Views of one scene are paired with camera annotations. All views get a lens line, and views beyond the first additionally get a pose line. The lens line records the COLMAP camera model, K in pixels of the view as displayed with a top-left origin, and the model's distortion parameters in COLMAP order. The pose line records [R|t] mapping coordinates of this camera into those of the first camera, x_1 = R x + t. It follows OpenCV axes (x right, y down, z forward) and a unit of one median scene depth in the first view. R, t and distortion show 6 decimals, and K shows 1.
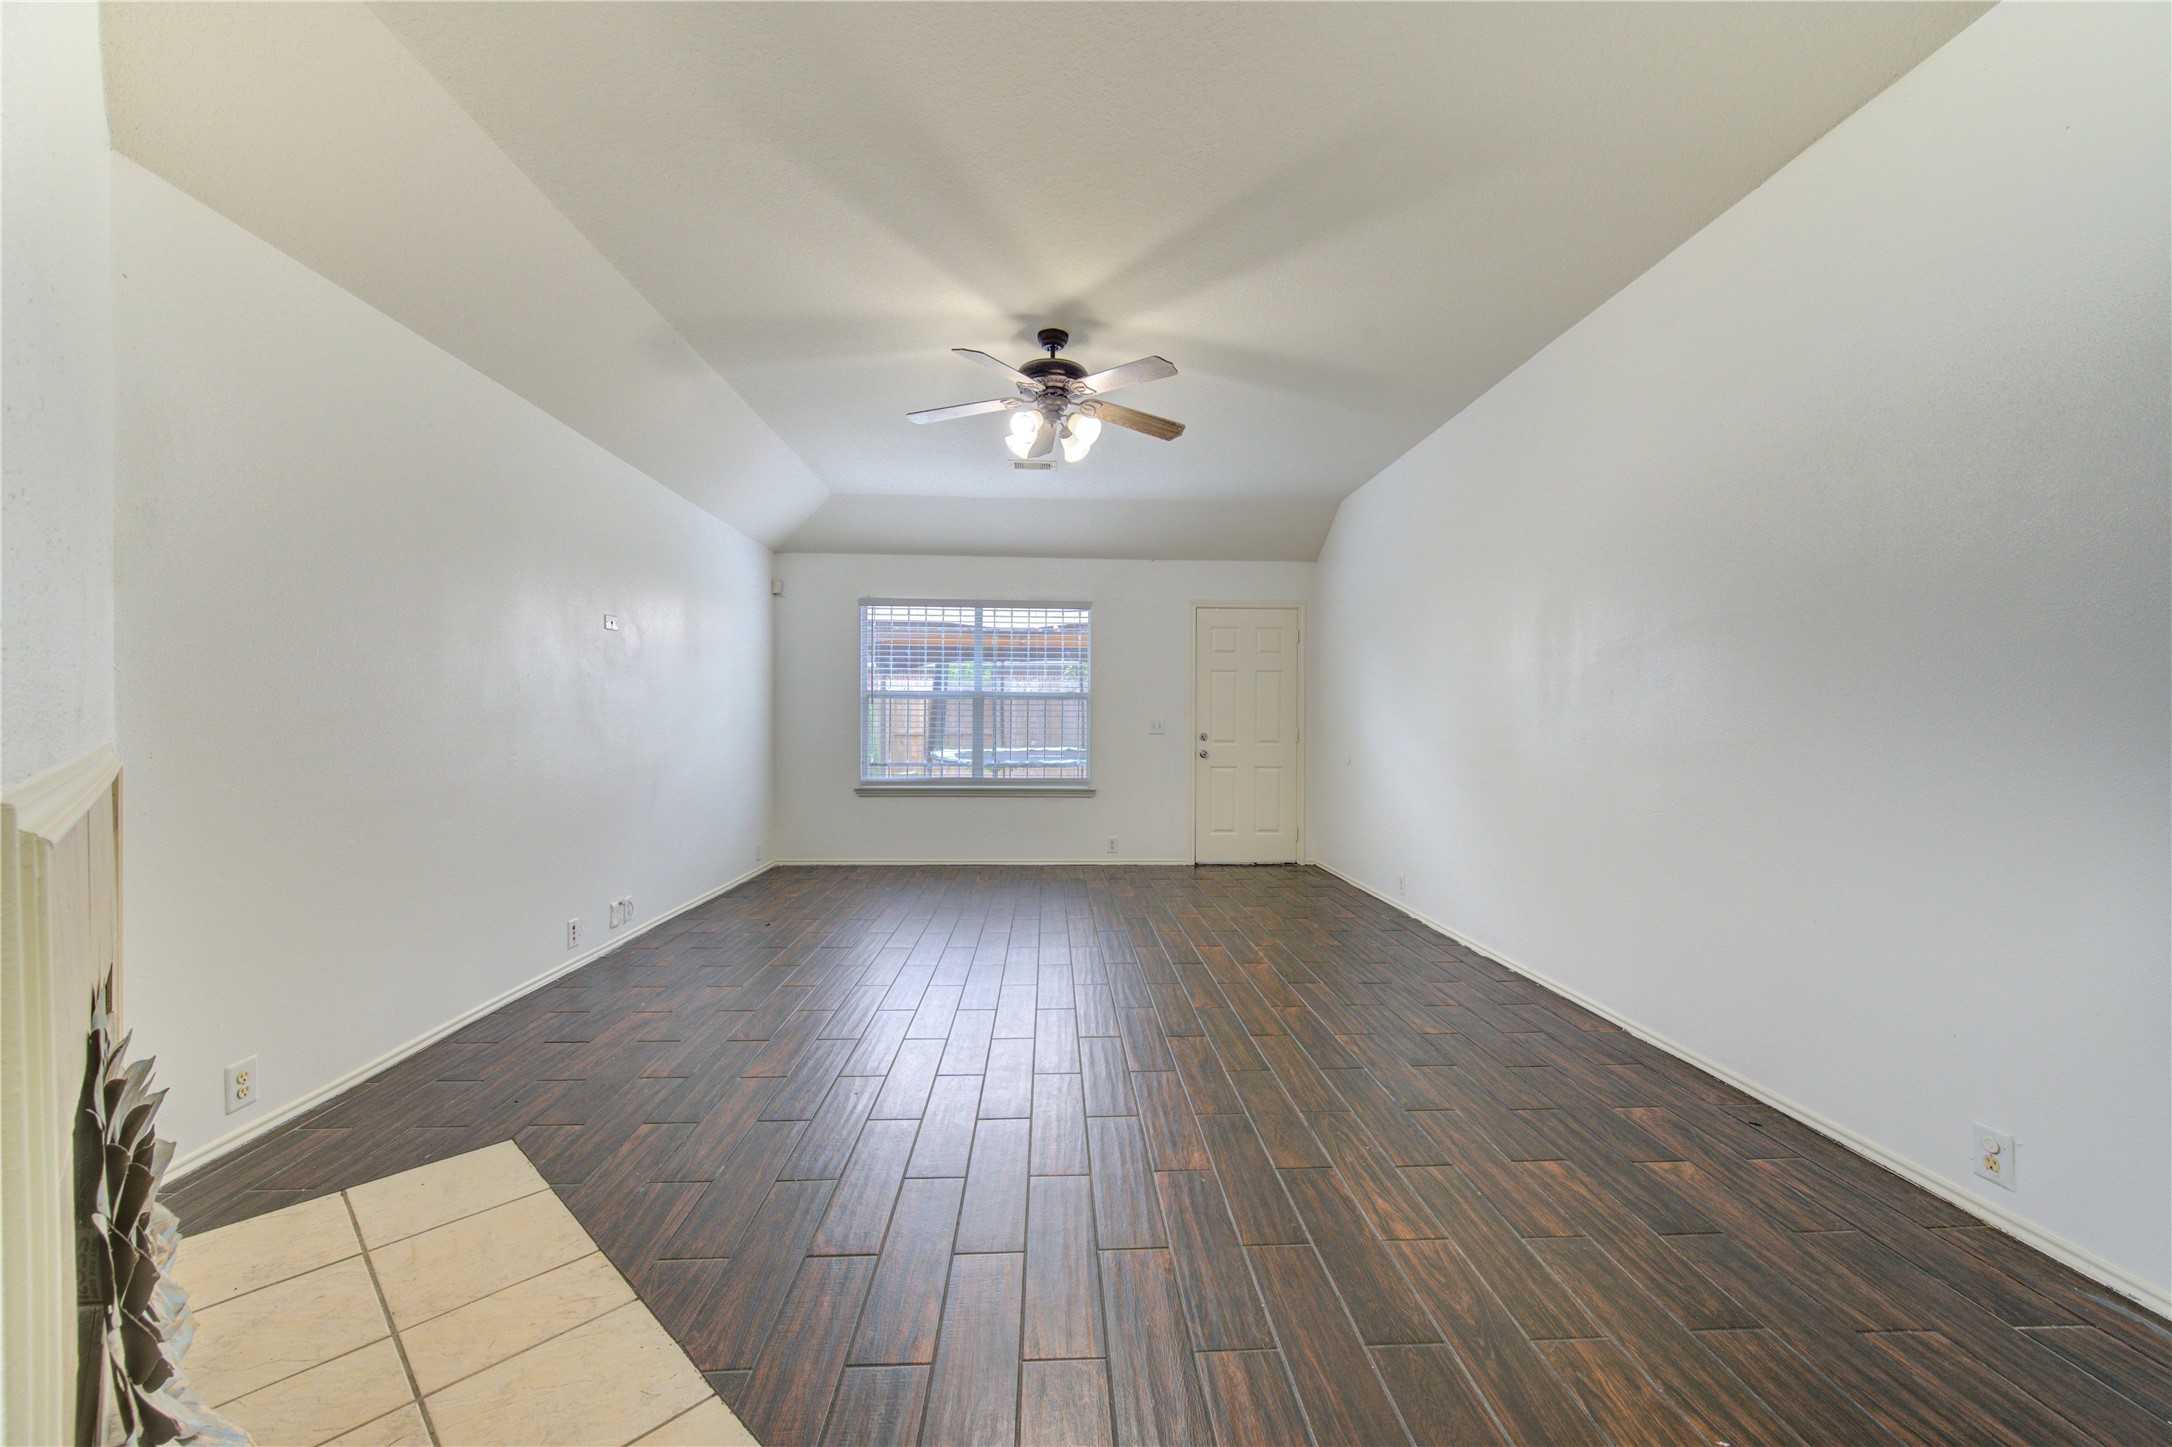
lens RADIAL K [[866.2, 0, 1132.0], [0, 866.2, 718.8], [0, 0, 1]] dist [-0.001096, 0.000878]
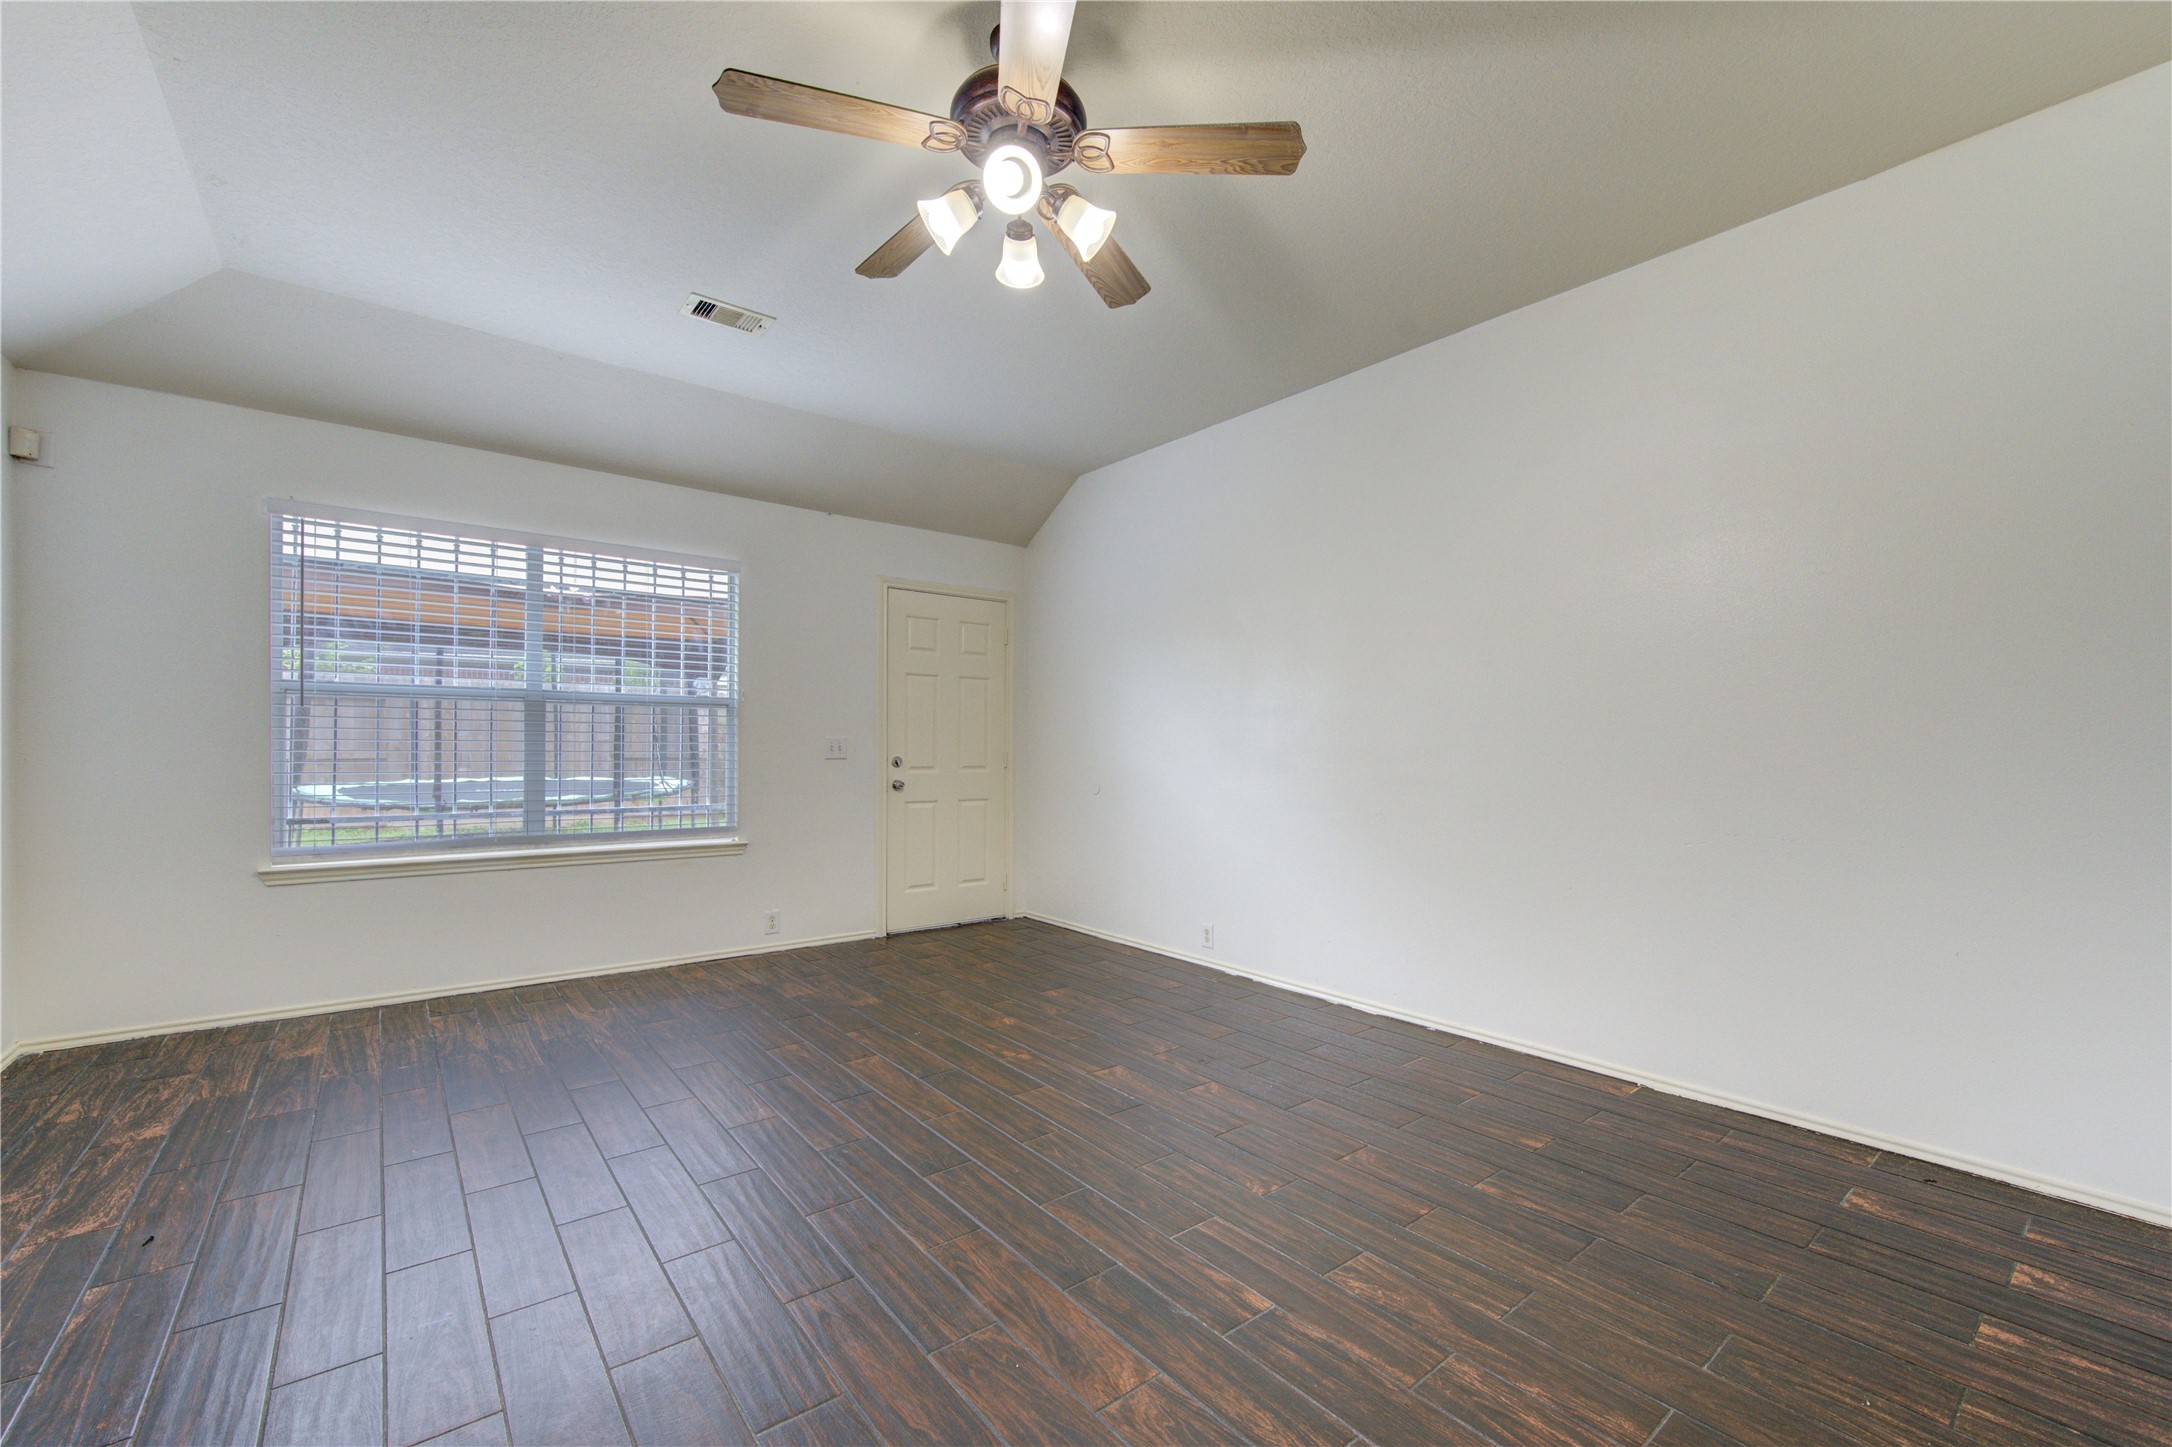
lens RADIAL K [[866.2, 0, 1078.9], [0, 866.2, 740.3], [0, 0, 1]] dist [-0.001096, 0.000878]
pose [[0.816326, 0.004402, 0.577575, -0.219010], [-0.005425, 0.999985, 0.000045, 0.001318], [-0.577566, -0.003170, 0.816338, 0.304037]]
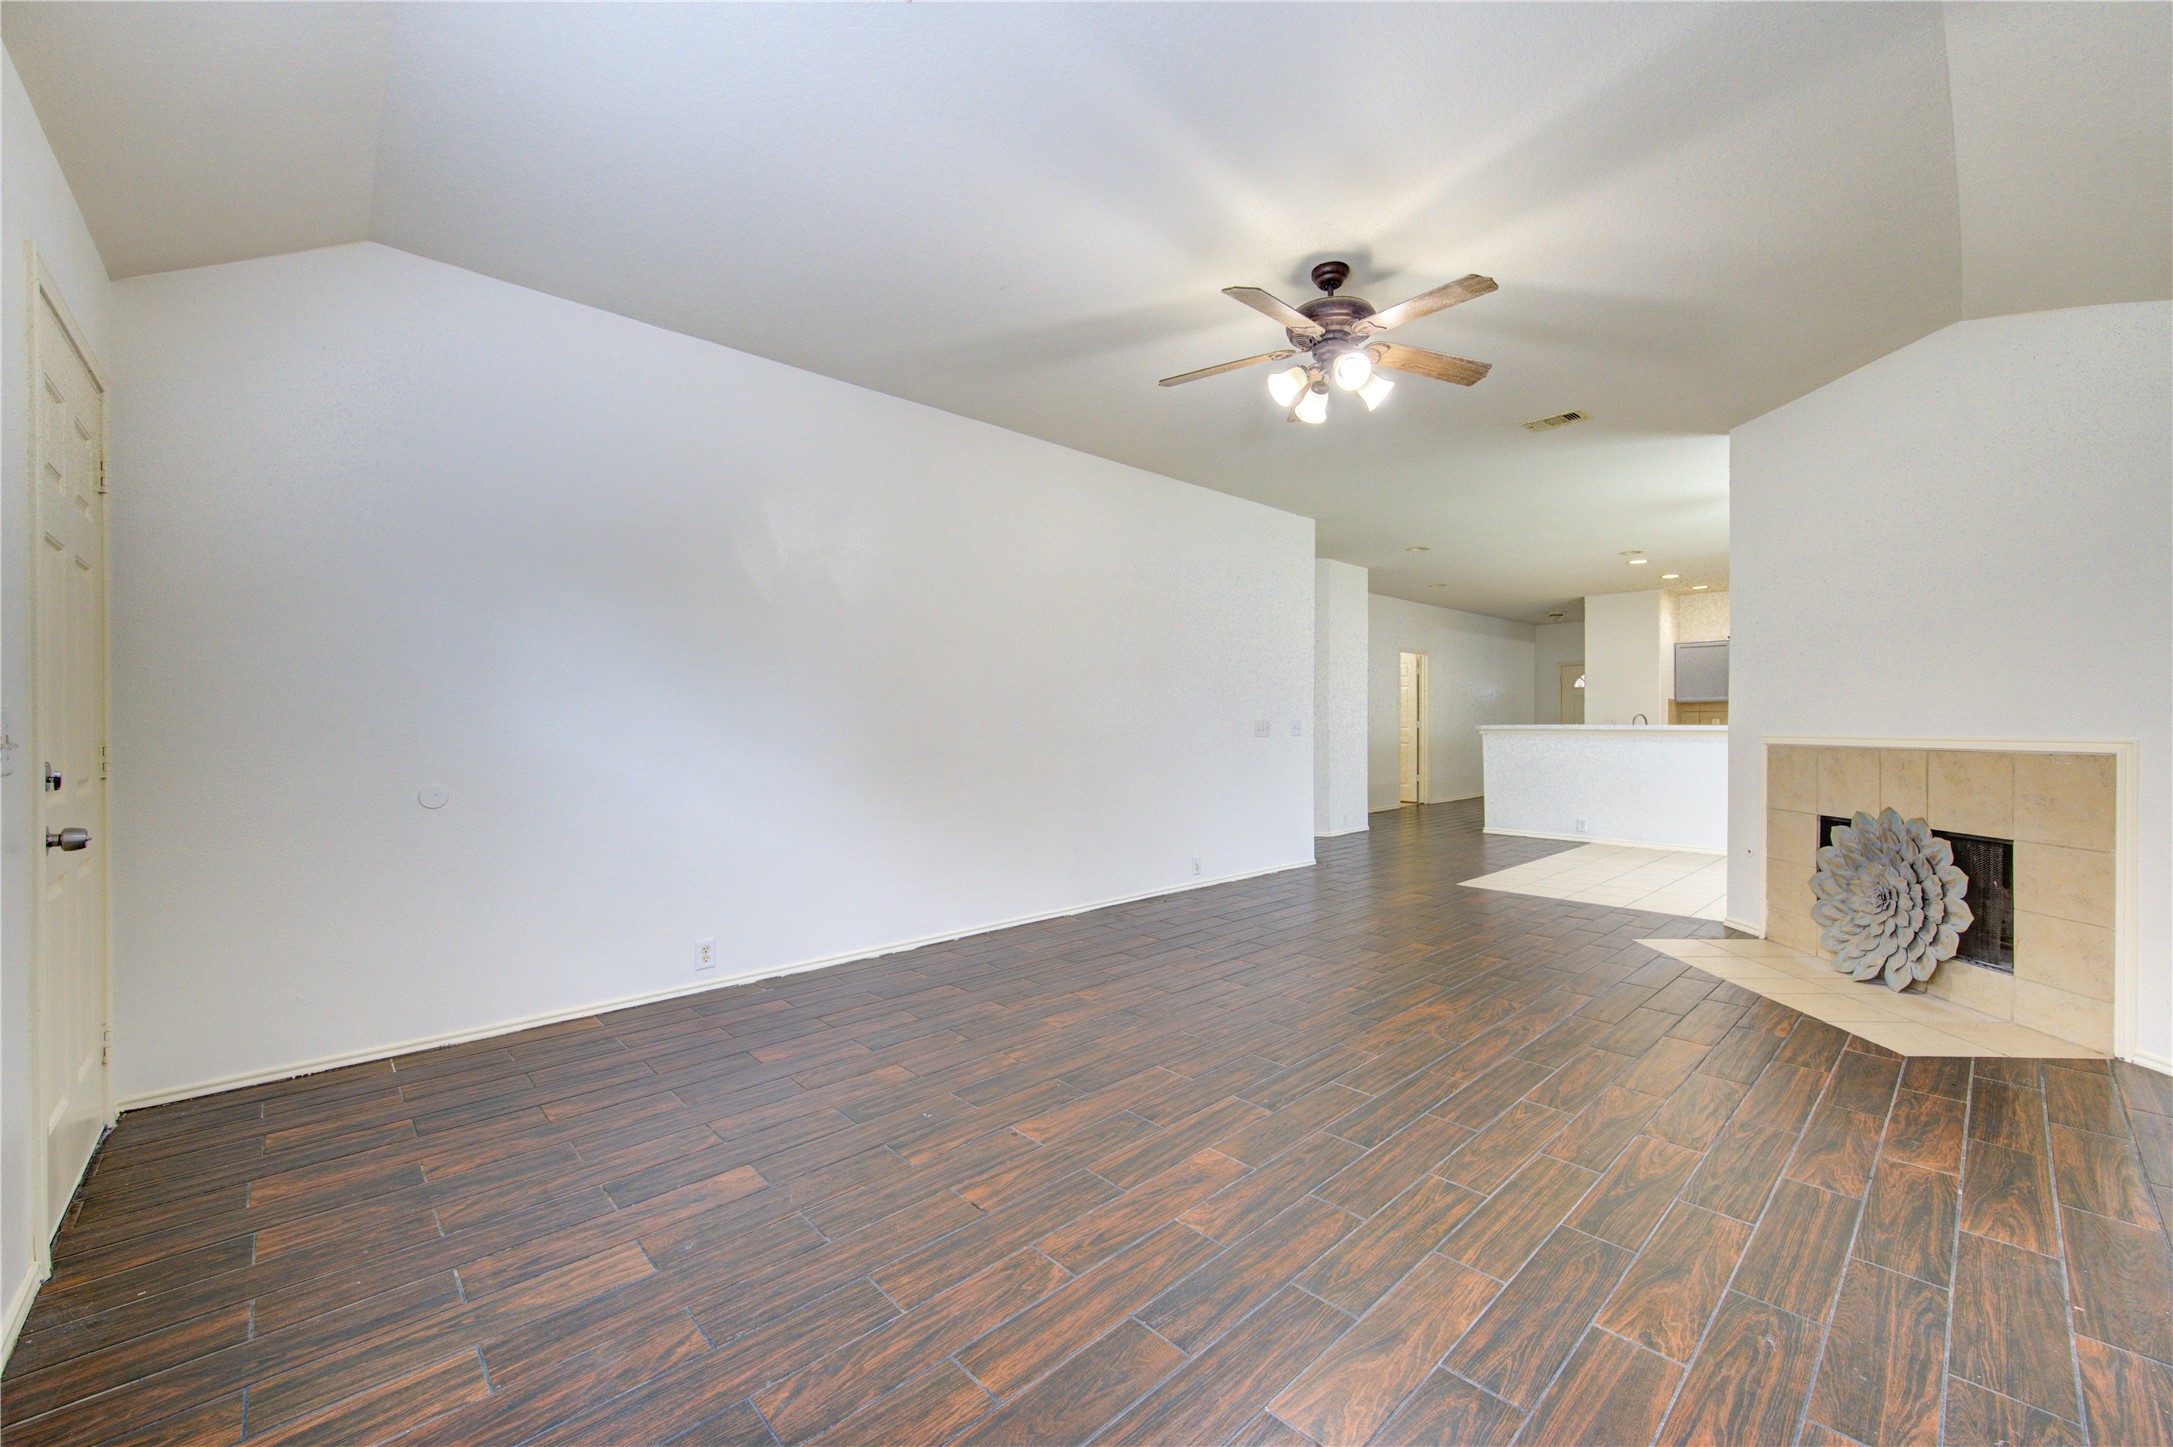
lens RADIAL K [[866.6, 0, 1098.8], [0, 866.6, 720.6], [0, 0, 1]] dist [-0.001096, 0.000878]
pose [[-0.639625, 0.000989, 0.768687, -0.339518], [0.000538, 1.000000, -0.000839, 0.002449], [-0.768687, -0.000123, -0.639625, 0.953171]]
